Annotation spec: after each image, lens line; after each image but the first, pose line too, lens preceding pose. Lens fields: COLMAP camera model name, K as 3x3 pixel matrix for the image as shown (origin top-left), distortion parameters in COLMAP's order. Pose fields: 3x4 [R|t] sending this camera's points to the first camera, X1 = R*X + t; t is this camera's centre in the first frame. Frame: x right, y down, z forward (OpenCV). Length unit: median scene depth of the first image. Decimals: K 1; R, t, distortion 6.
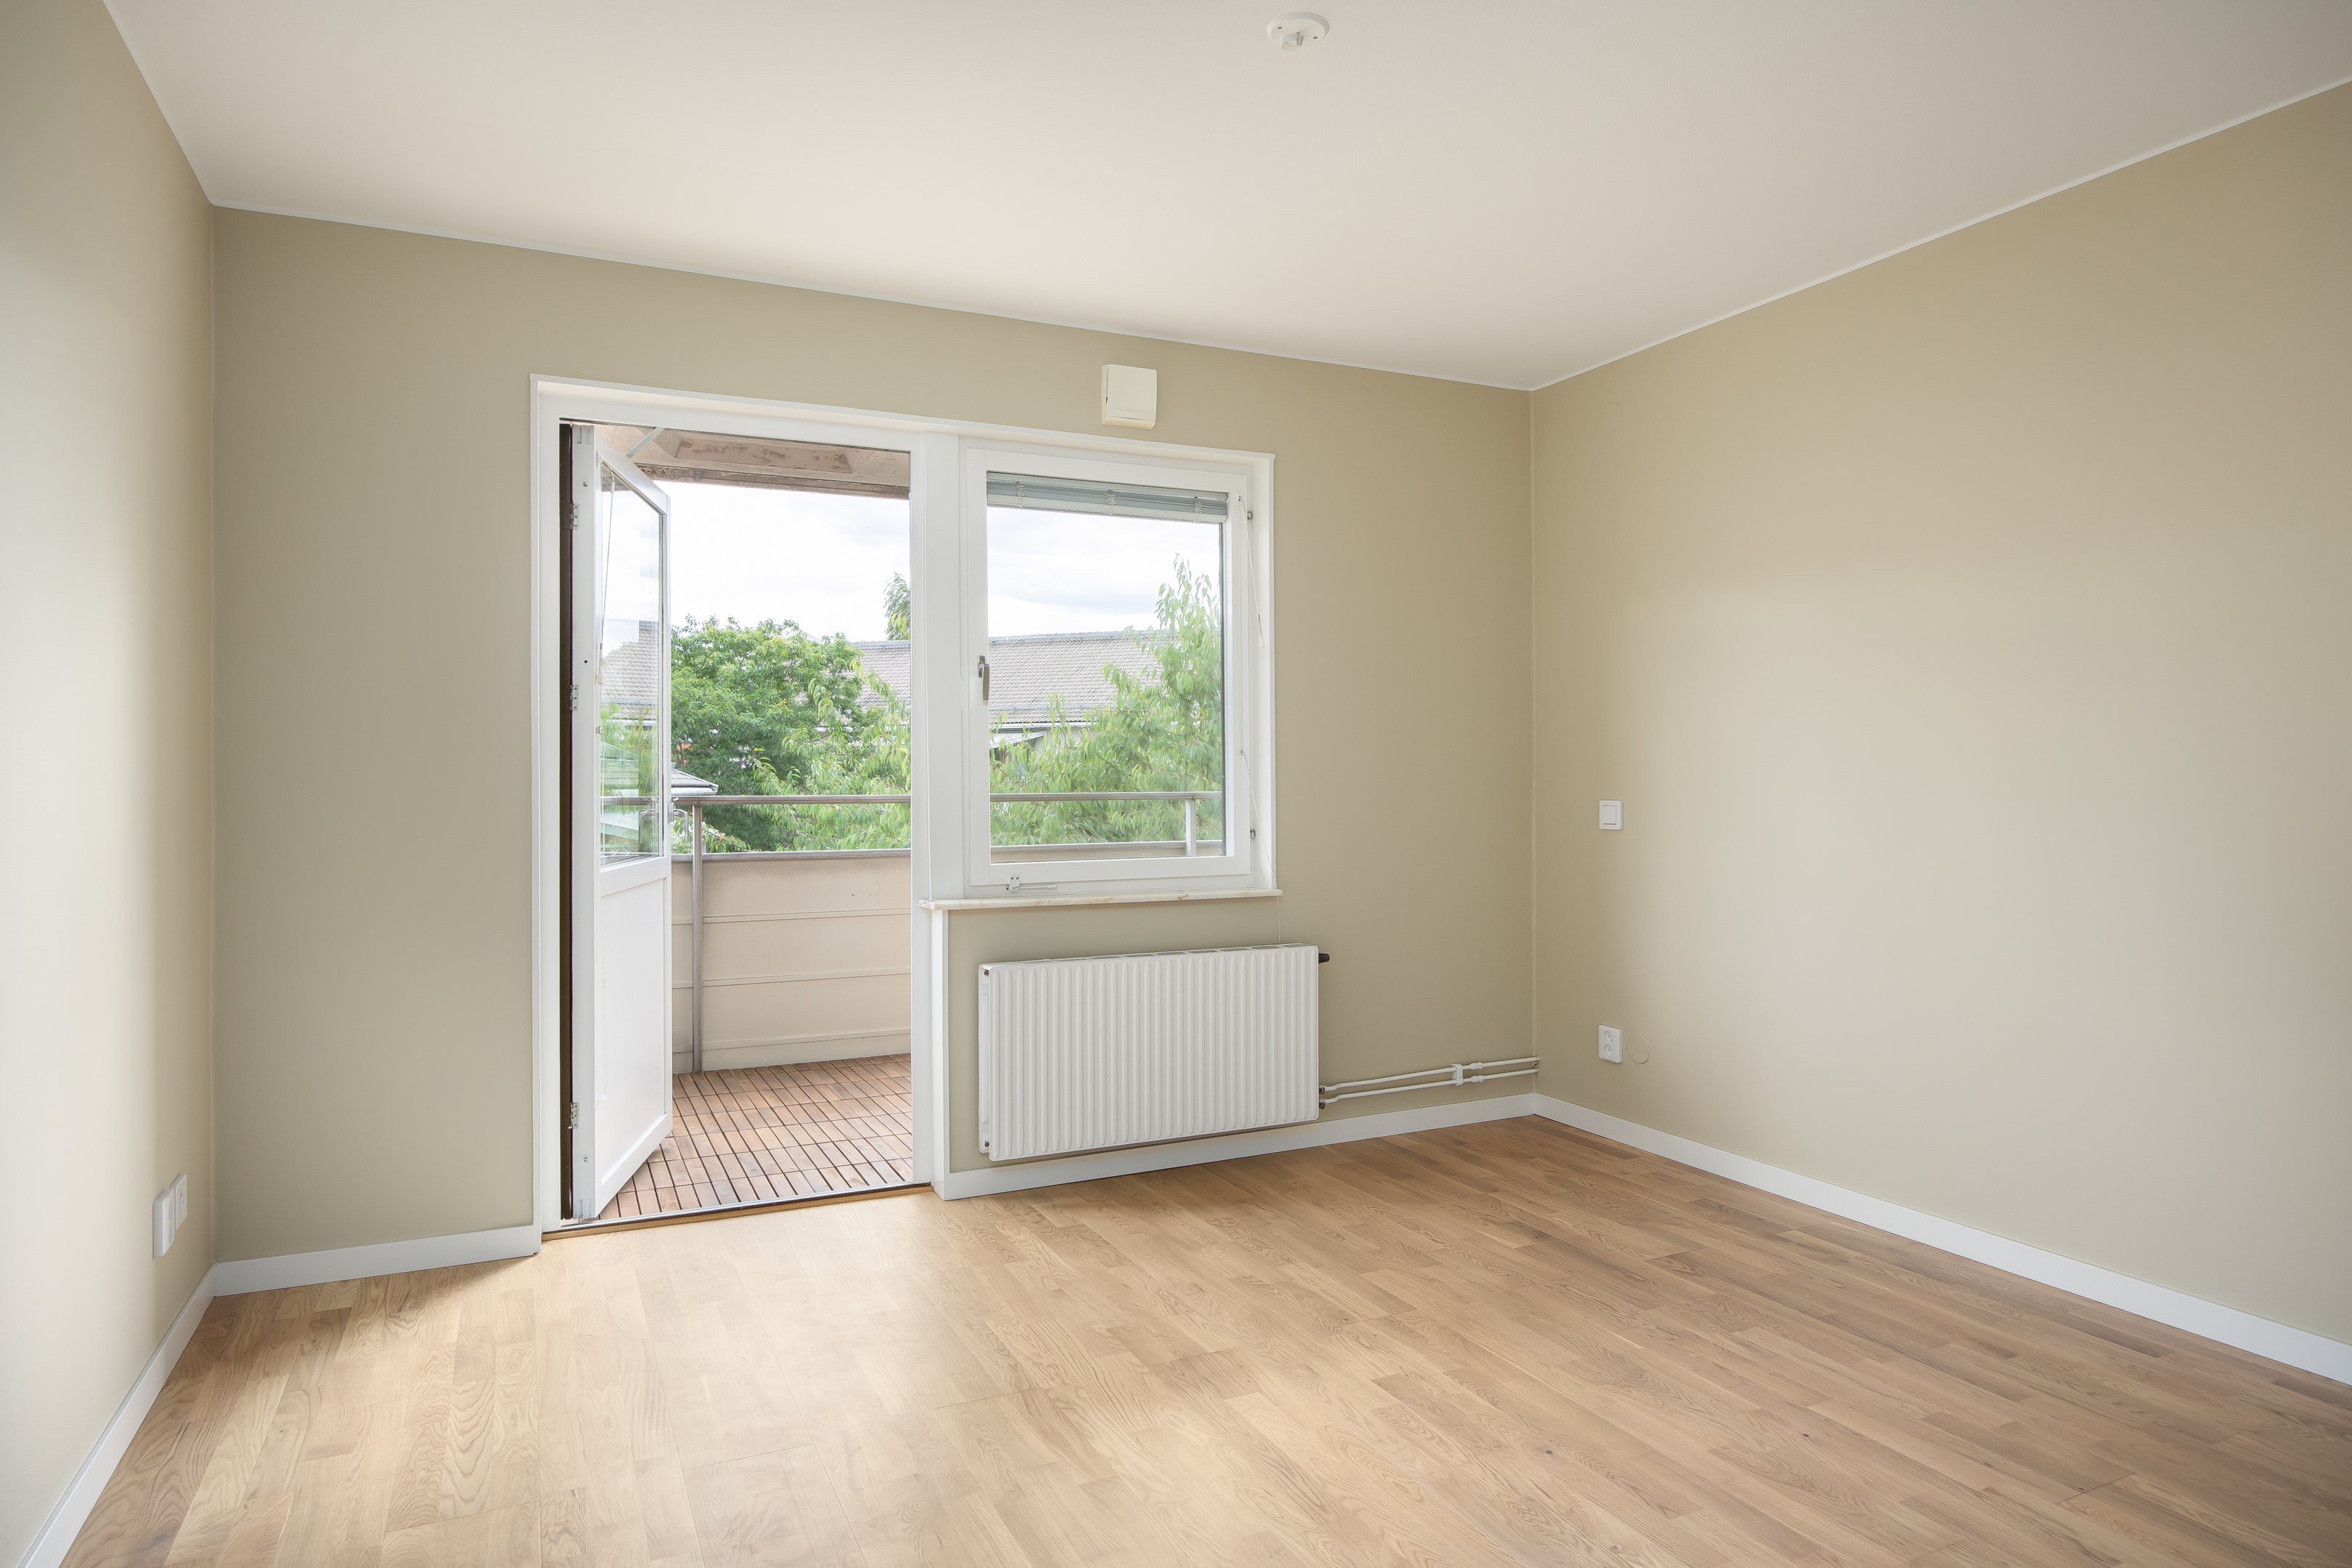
lens RADIAL K [[1390.9, 0, 1166.2], [0, 1390.9, 769.4], [0, 0, 1]] dist [-0.004316, 0.006286]
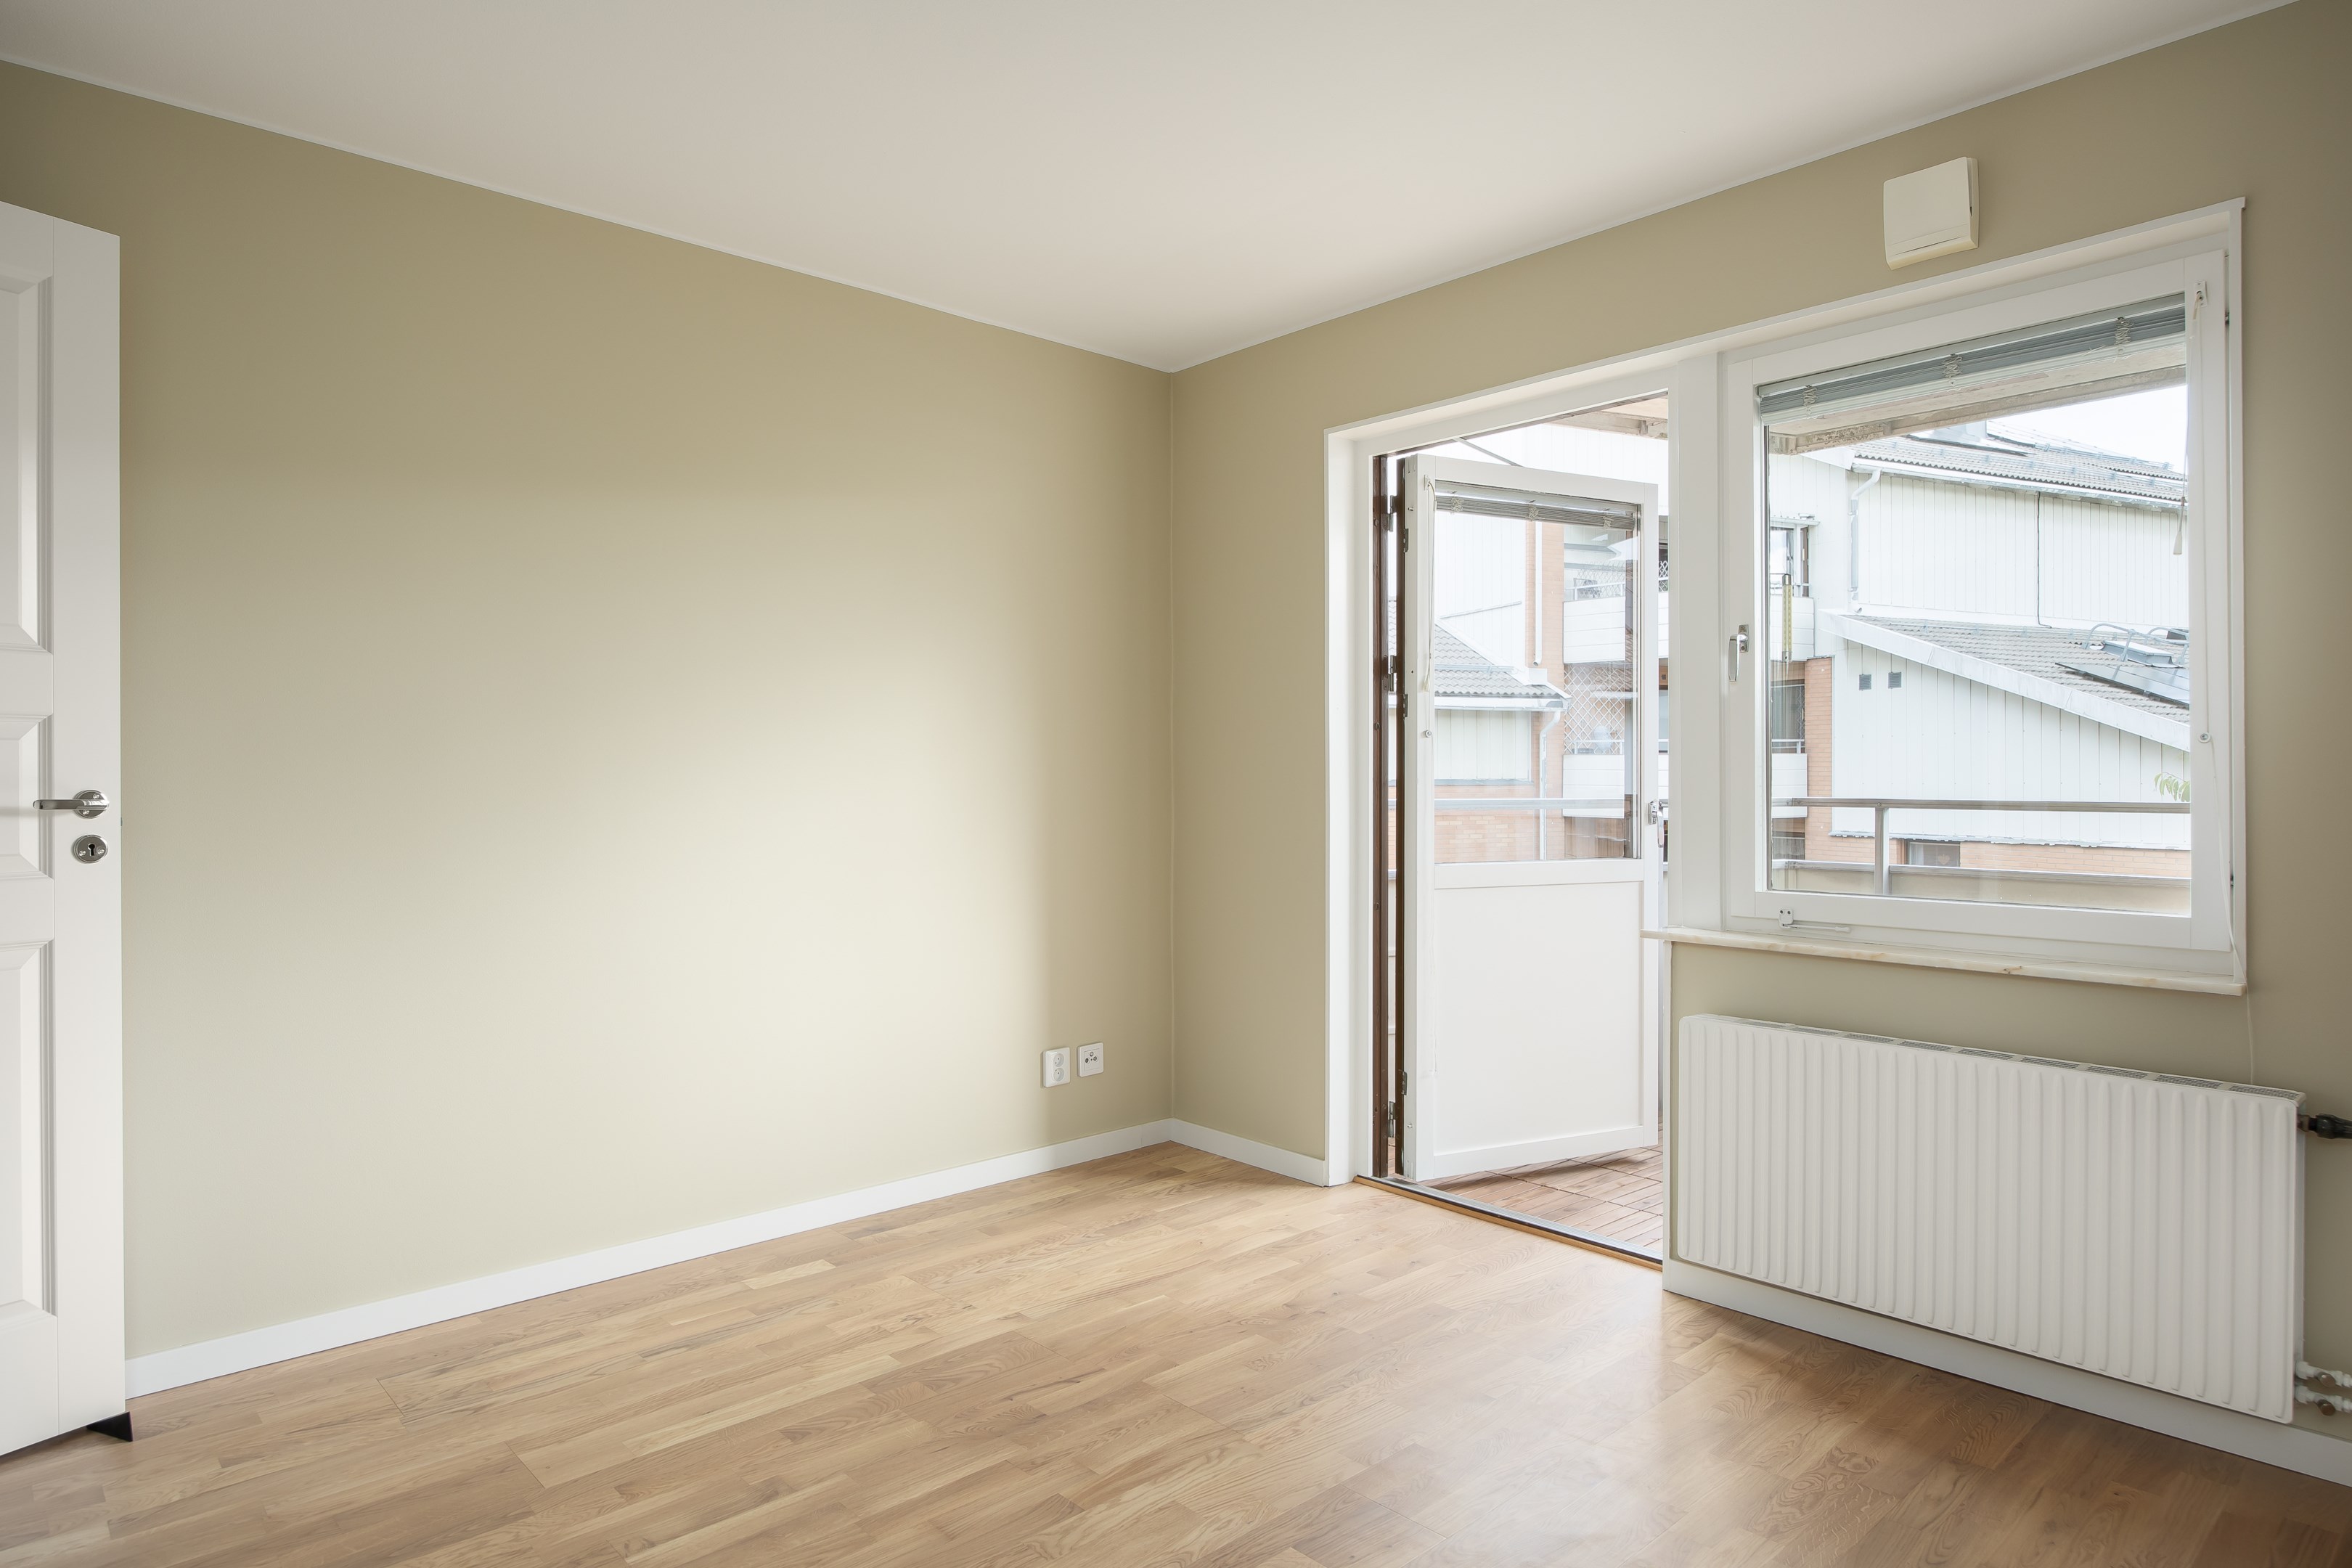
lens RADIAL K [[1390.9, 0, 1172.9], [0, 1390.9, 776.7], [0, 0, 1]] dist [-0.004316, 0.006286]
pose [[0.273076, 0.003980, -0.961984, 0.556002], [0.008035, 0.999947, 0.006418, -0.003682], [0.961959, -0.009482, 0.273030, 0.492157]]
